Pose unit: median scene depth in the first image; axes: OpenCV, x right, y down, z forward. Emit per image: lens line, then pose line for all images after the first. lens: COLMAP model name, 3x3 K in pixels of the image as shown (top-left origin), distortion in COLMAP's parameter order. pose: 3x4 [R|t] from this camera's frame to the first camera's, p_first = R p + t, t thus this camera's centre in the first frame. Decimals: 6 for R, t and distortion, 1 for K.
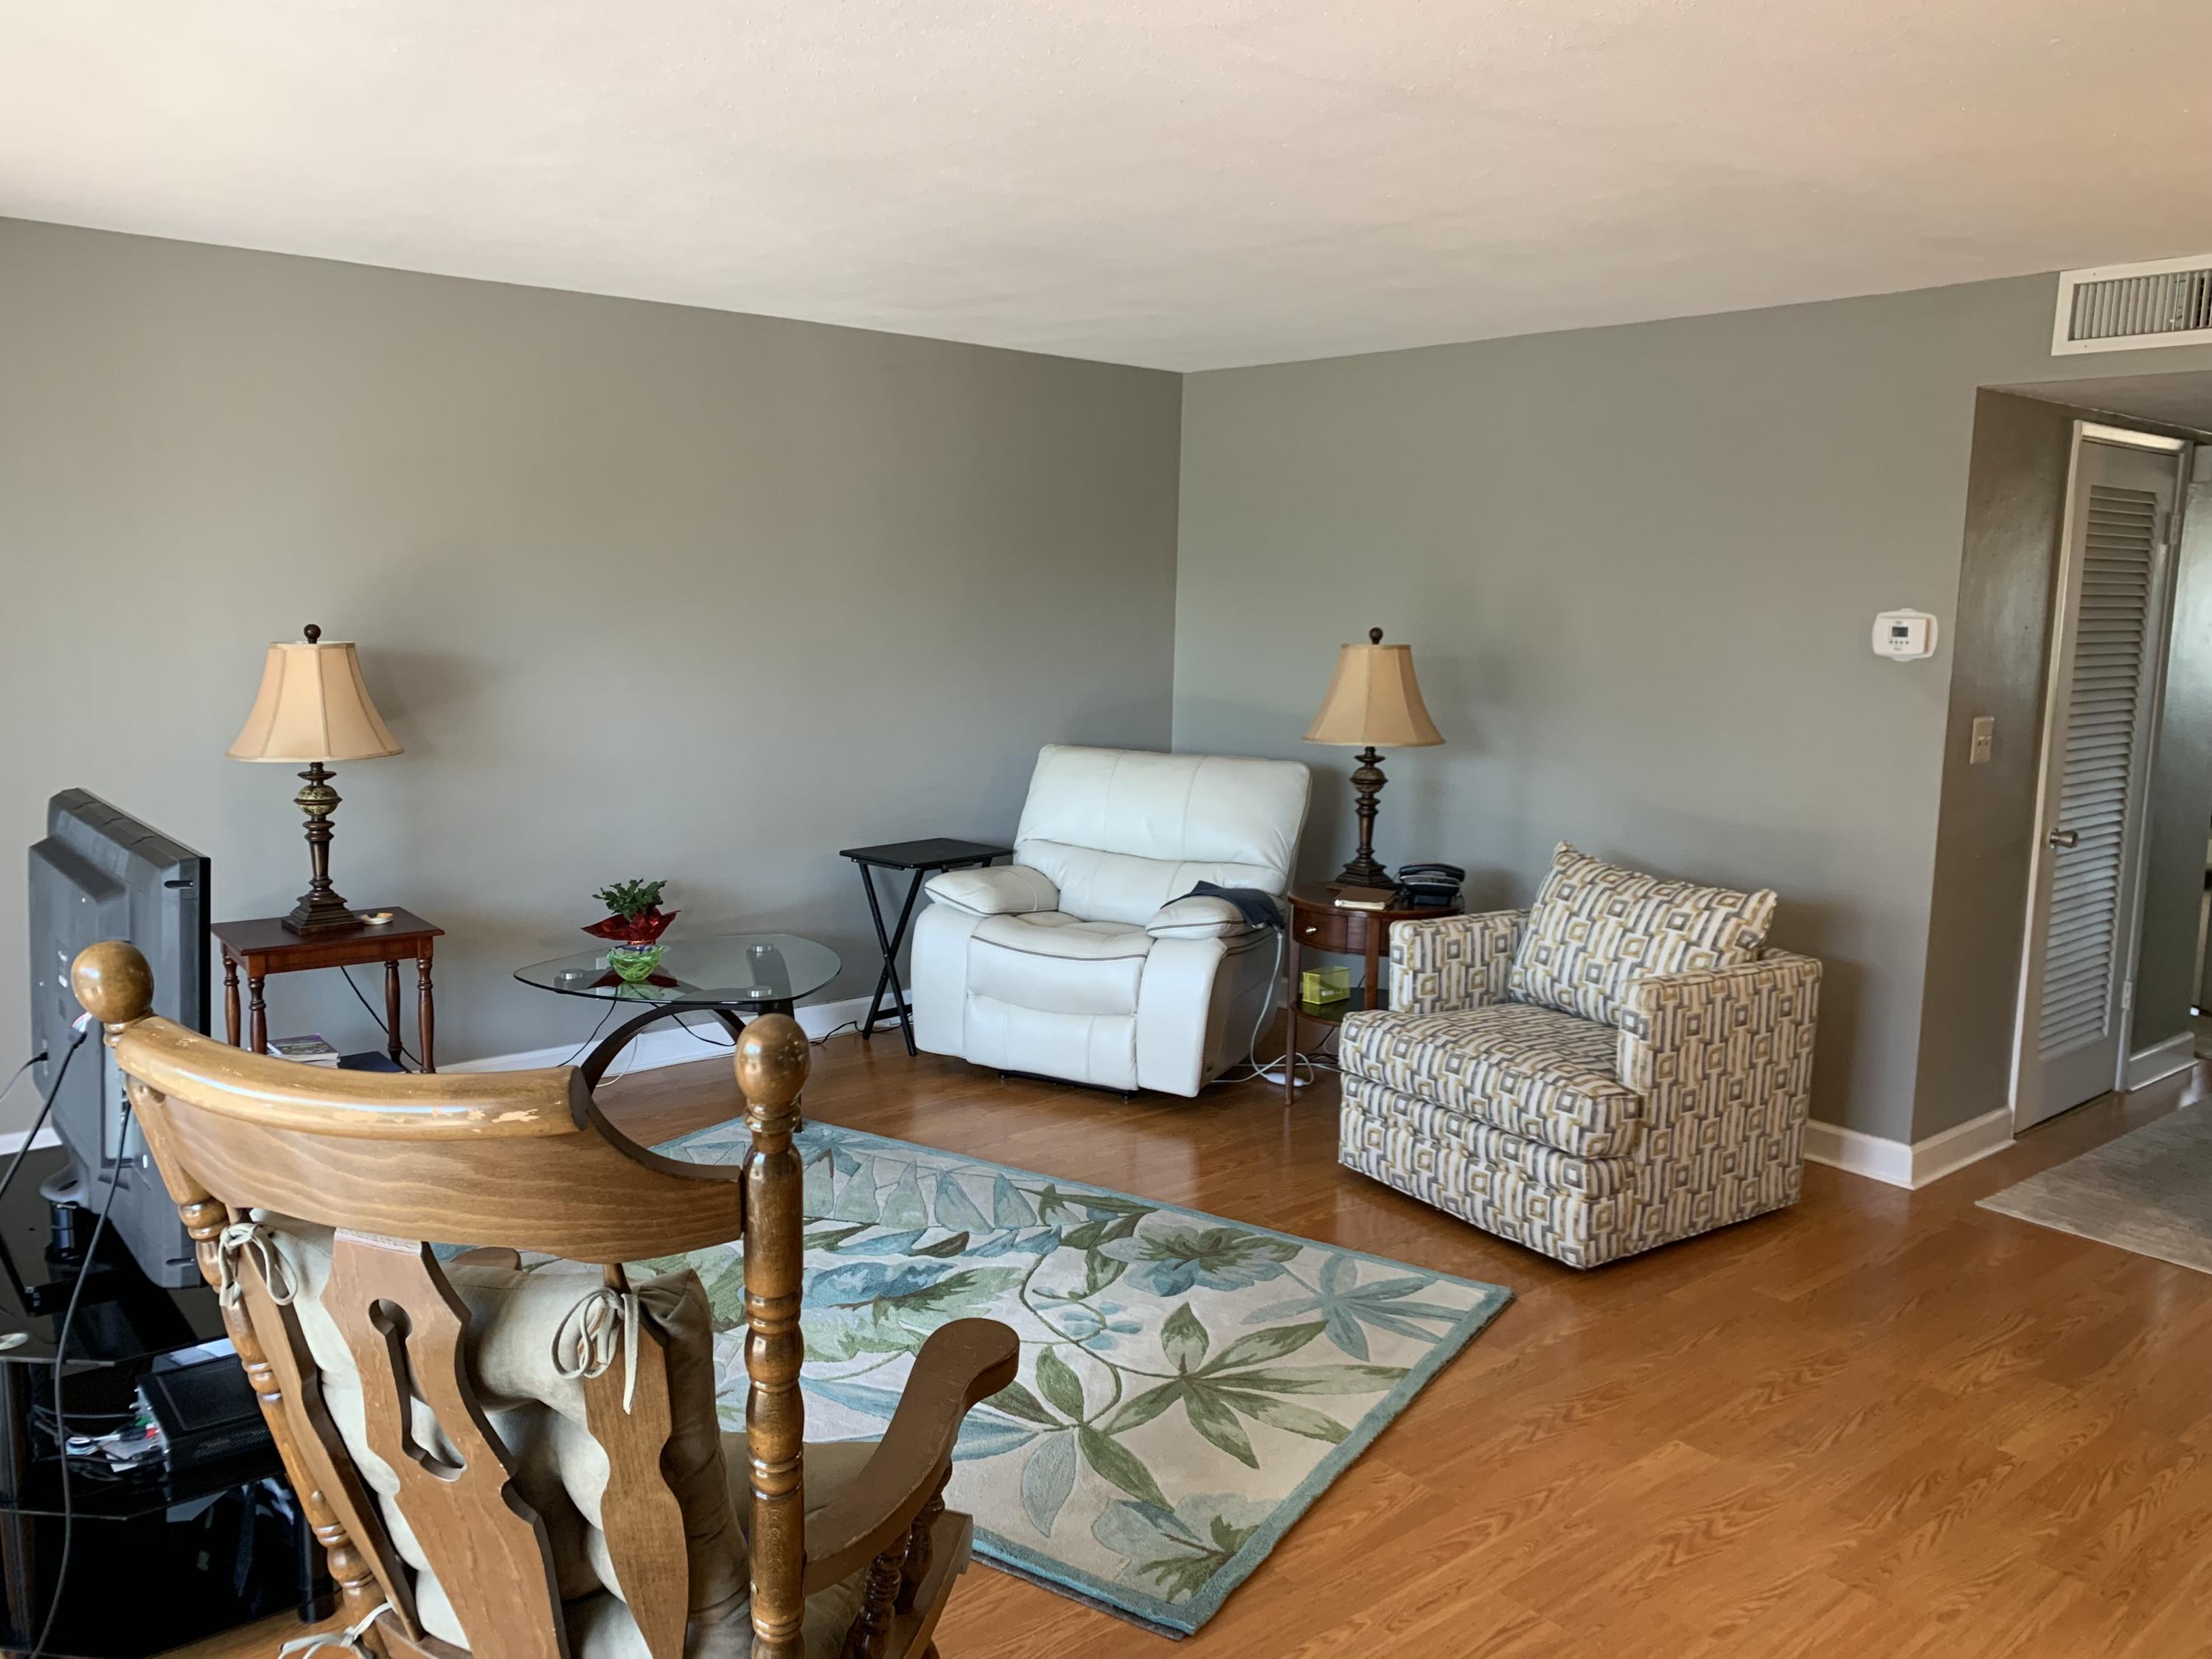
lens RADIAL K [[1692.7, 0, 1100.4], [0, 1692.7, 818.5], [0, 0, 1]] dist [0.040076, -0.040394]
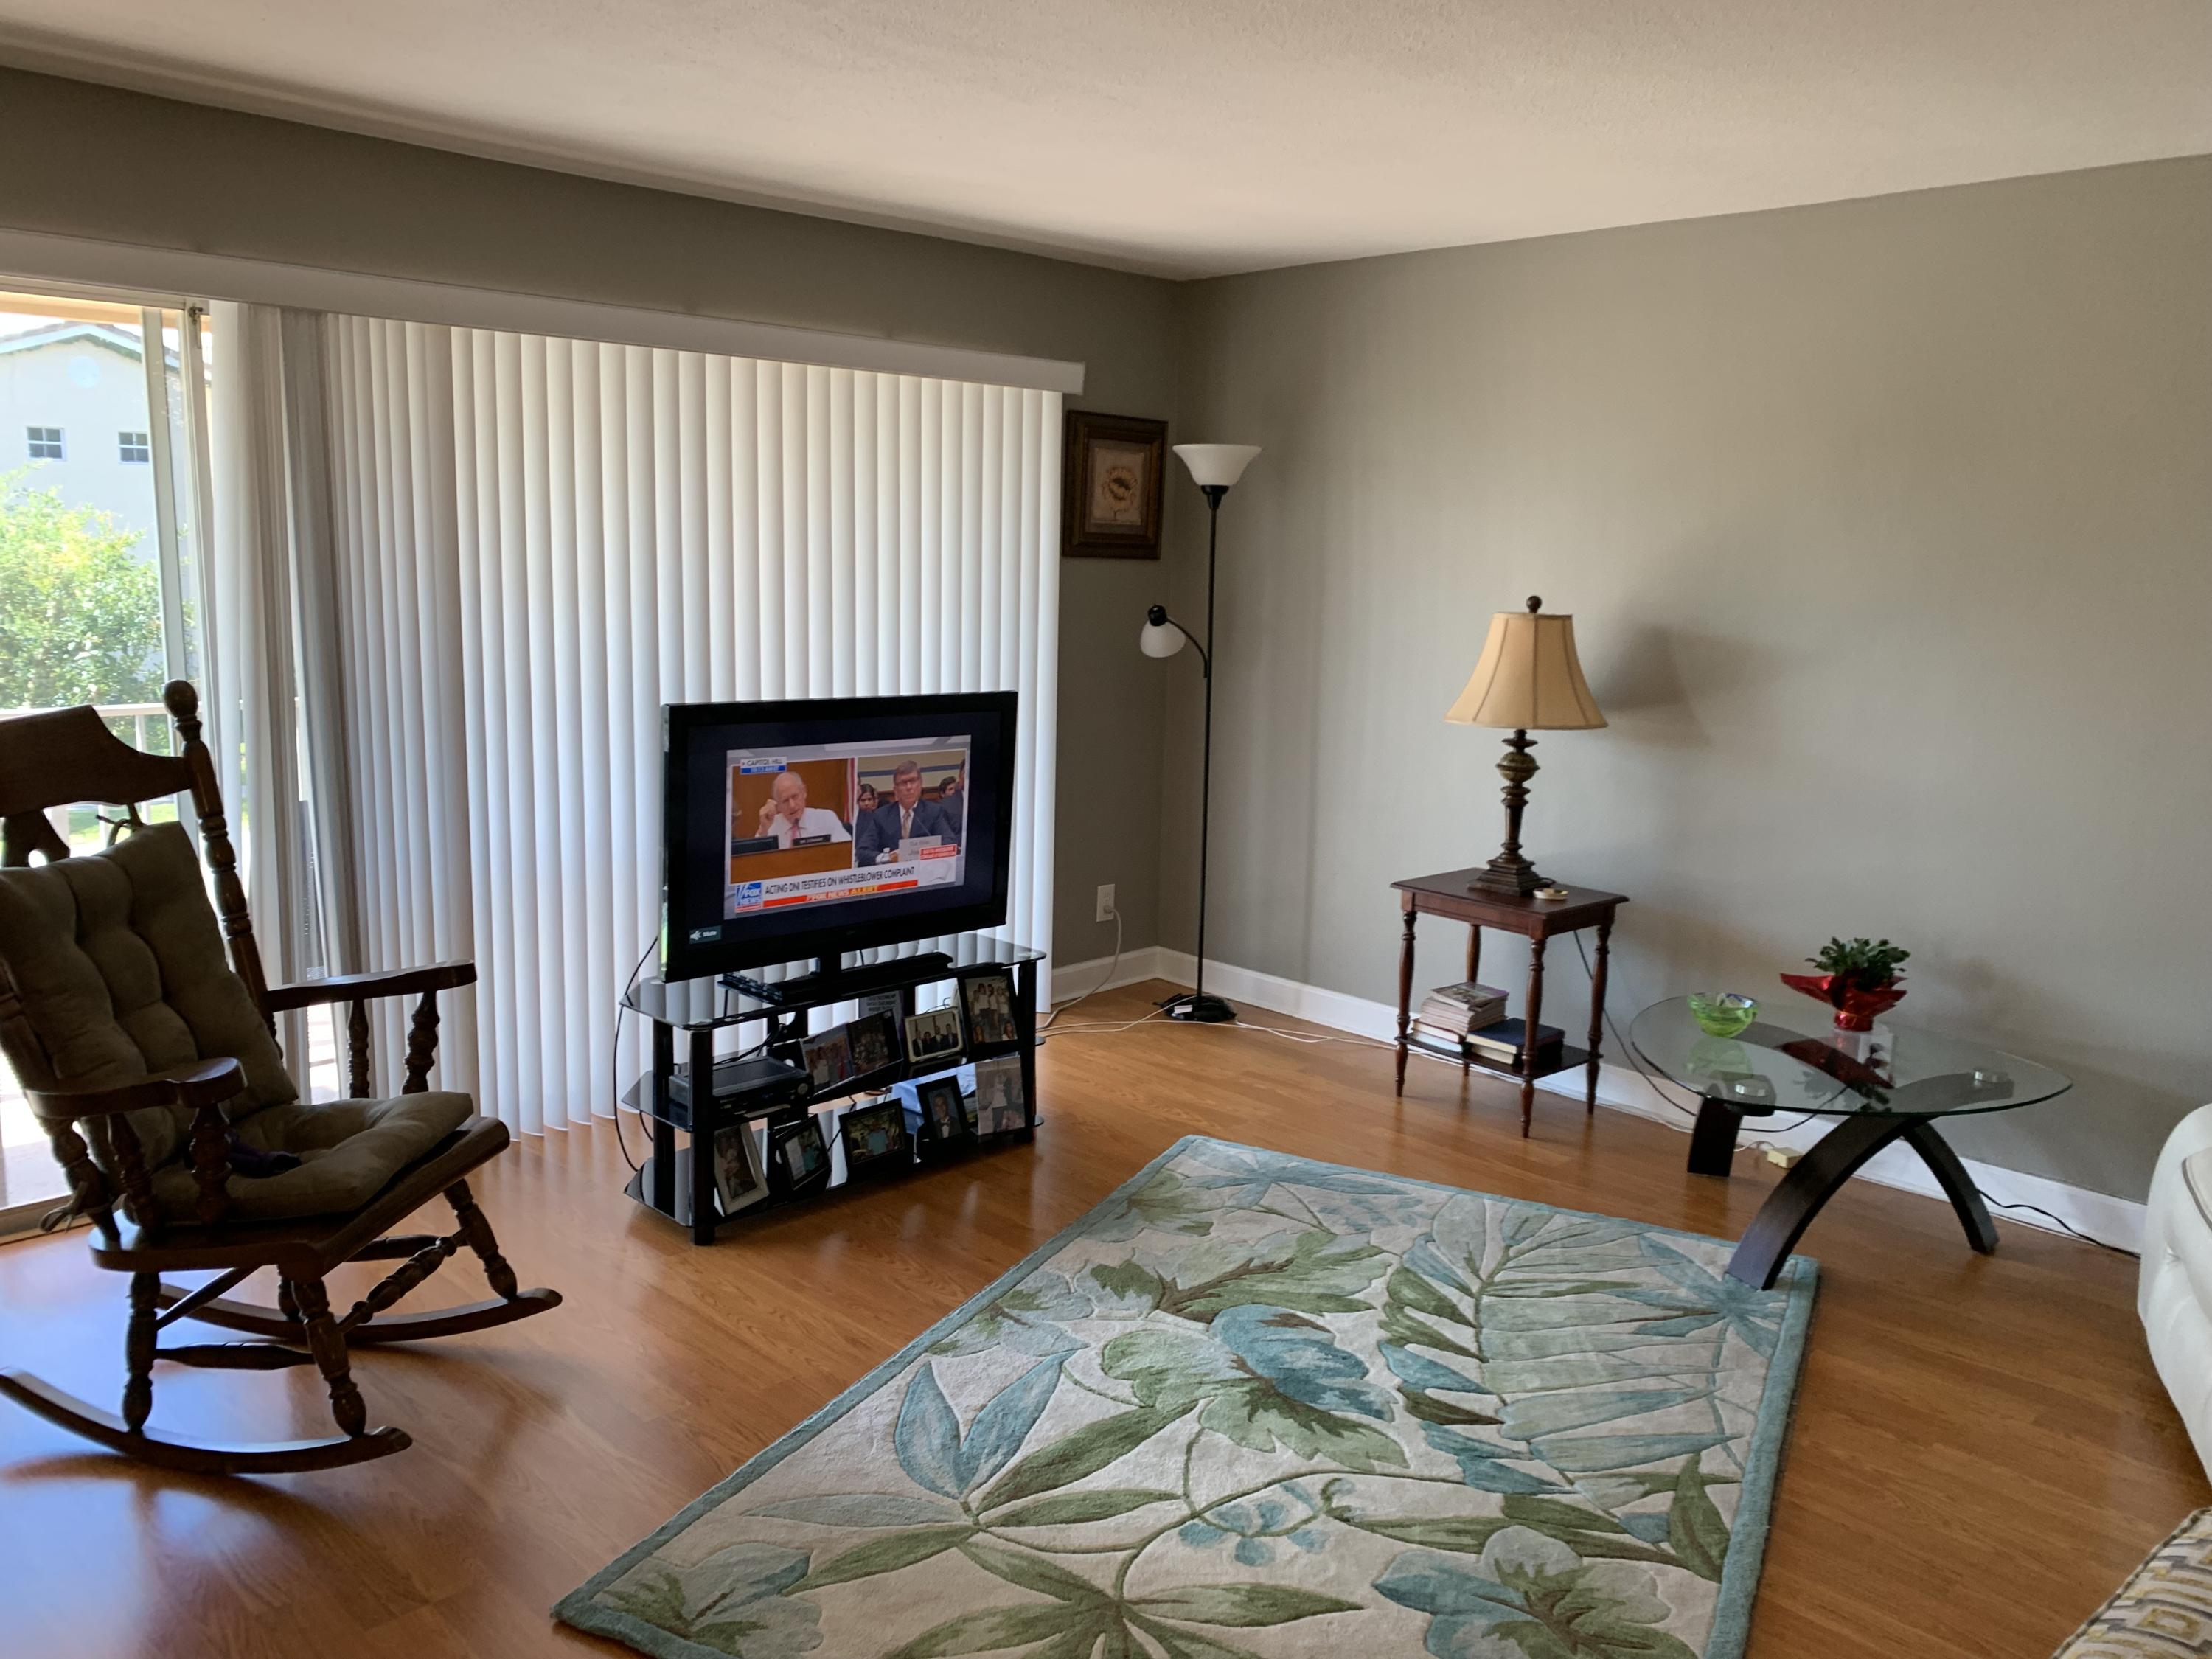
lens RADIAL K [[1692.7, 0, 1073.7], [0, 1692.7, 840.3], [0, 0, 1]] dist [0.040076, -0.040394]
pose [[0.081966, 0.156106, -0.984334, 0.589207], [-0.162614, 0.976516, 0.141325, -0.075438], [0.983279, 0.148483, 0.105427, 0.700943]]
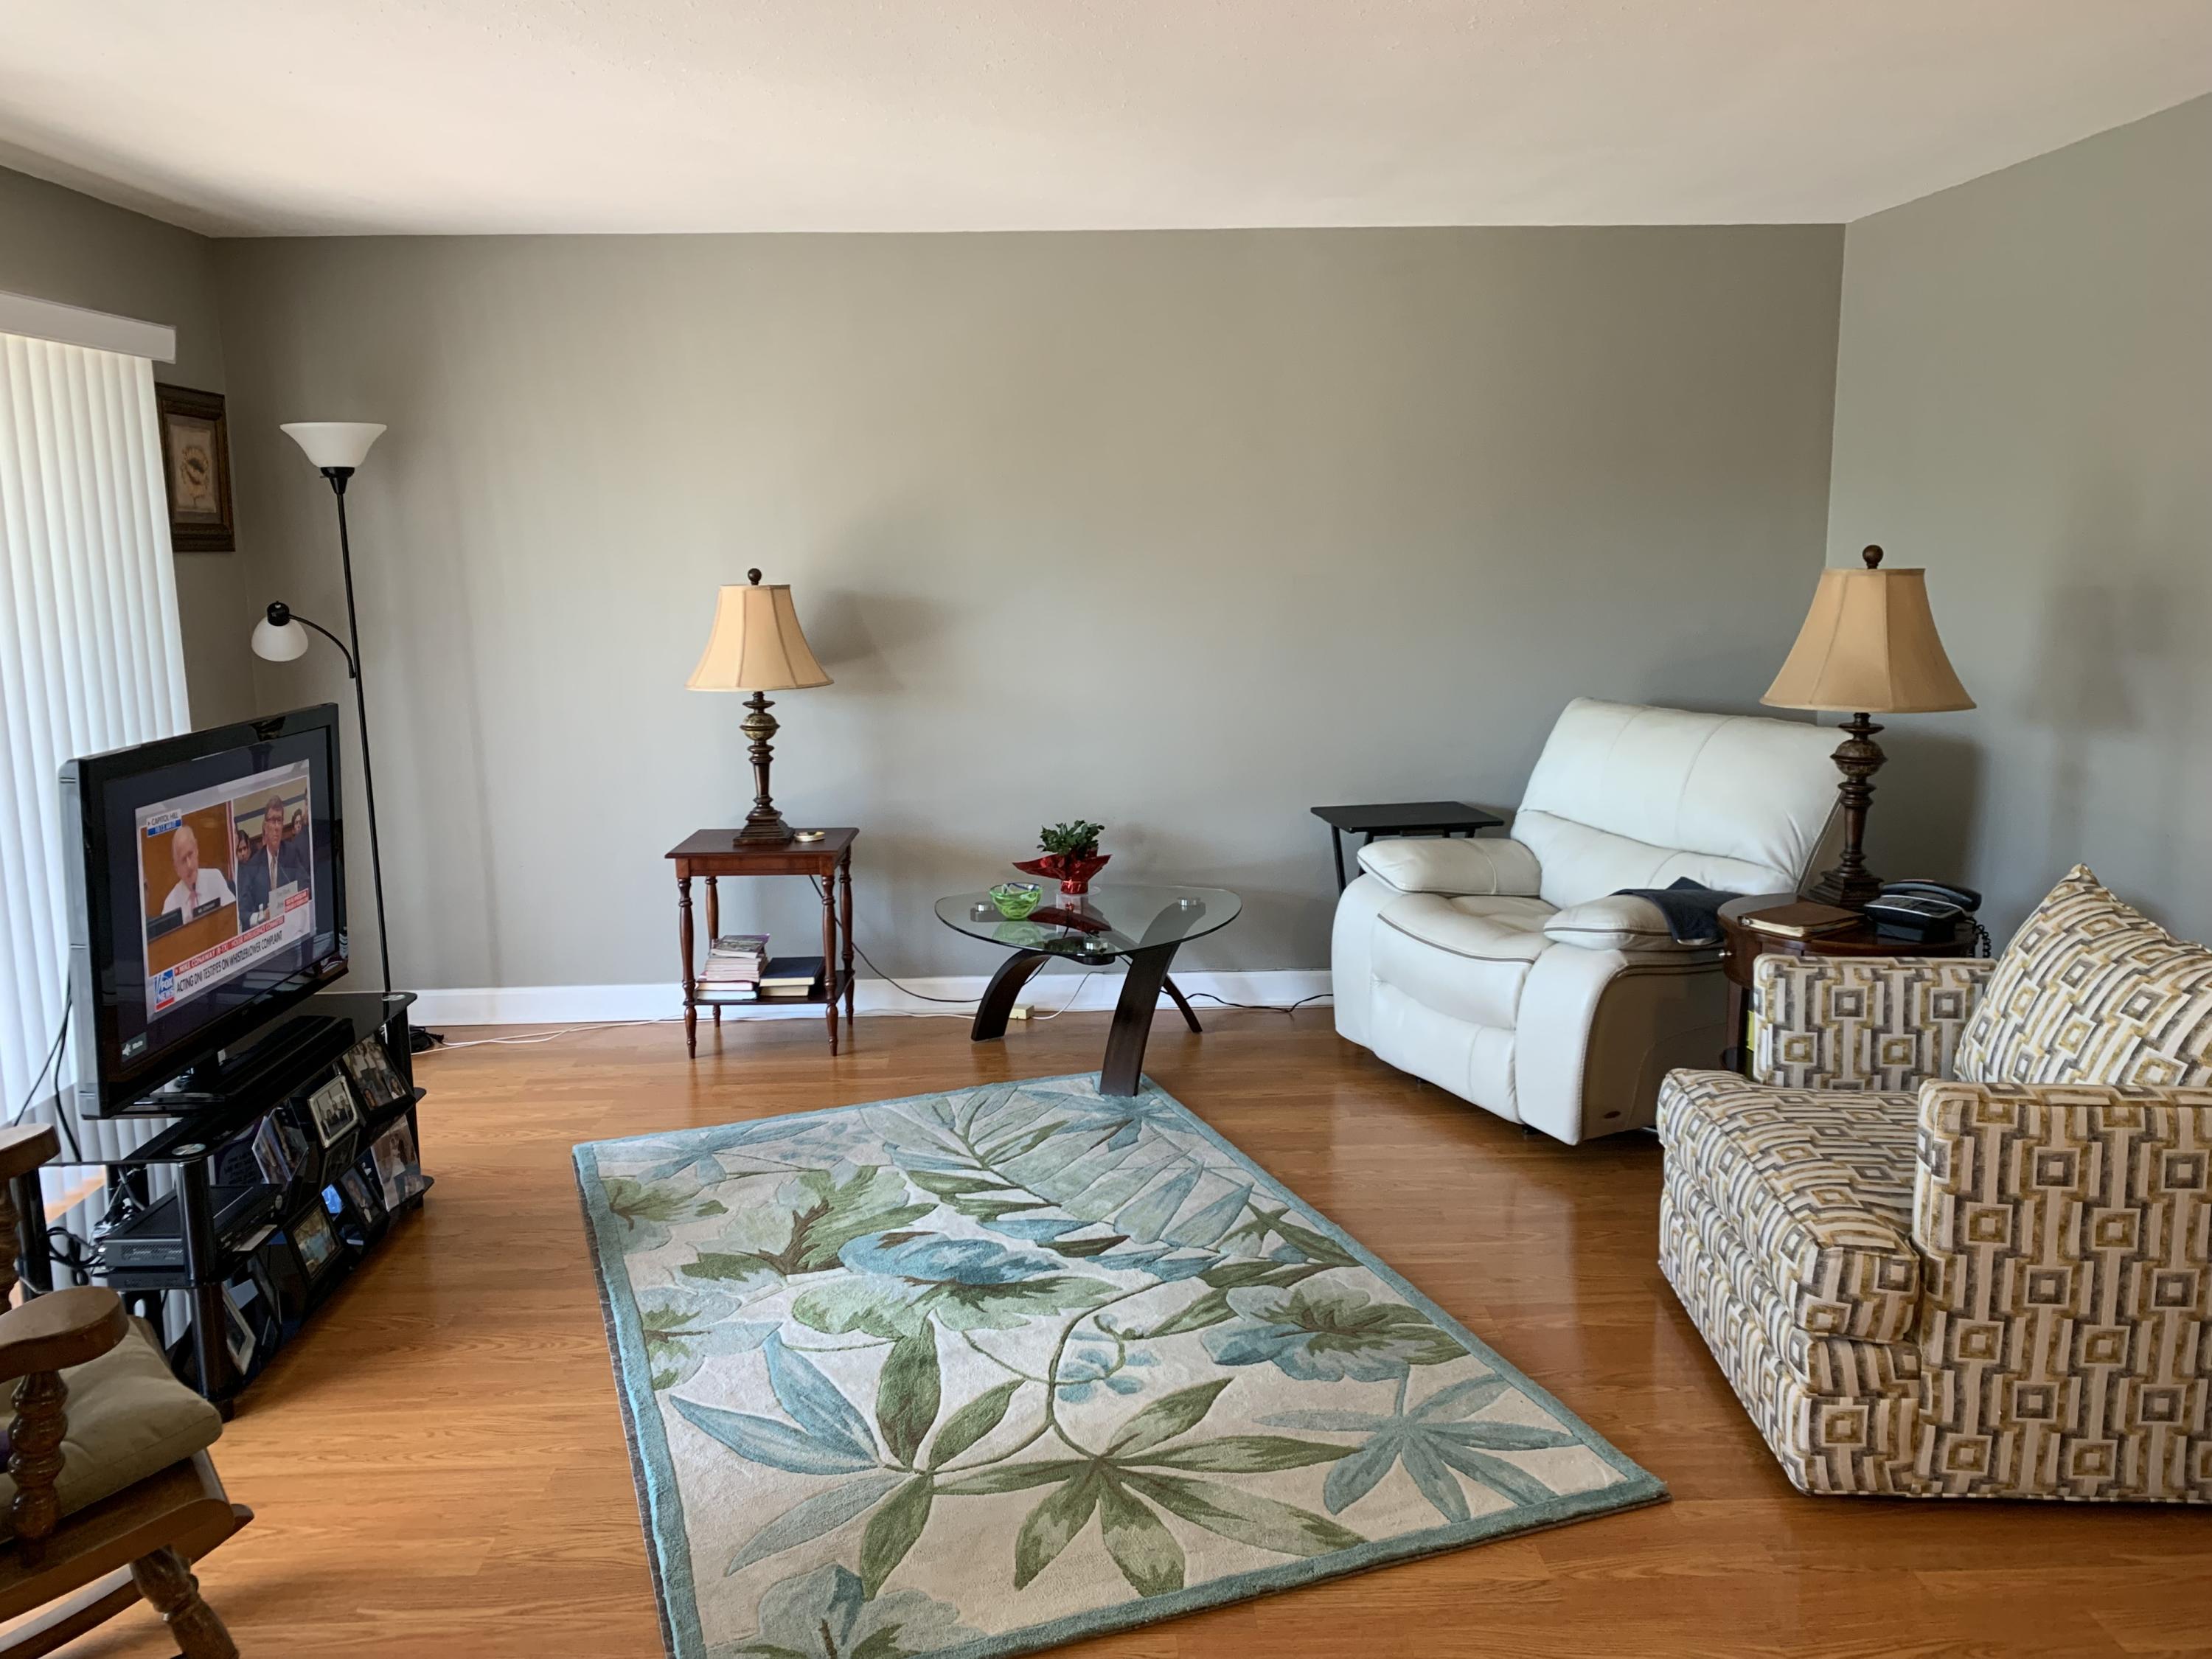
lens RADIAL K [[1692.7, 0, 1104.1], [0, 1692.7, 810.9], [0, 0, 1]] dist [0.040076, -0.040394]
pose [[0.793055, 0.070527, -0.605053, 0.434038], [-0.055977, 0.997510, 0.042903, -0.017181], [0.606572, -0.000156, 0.795028, 0.282313]]
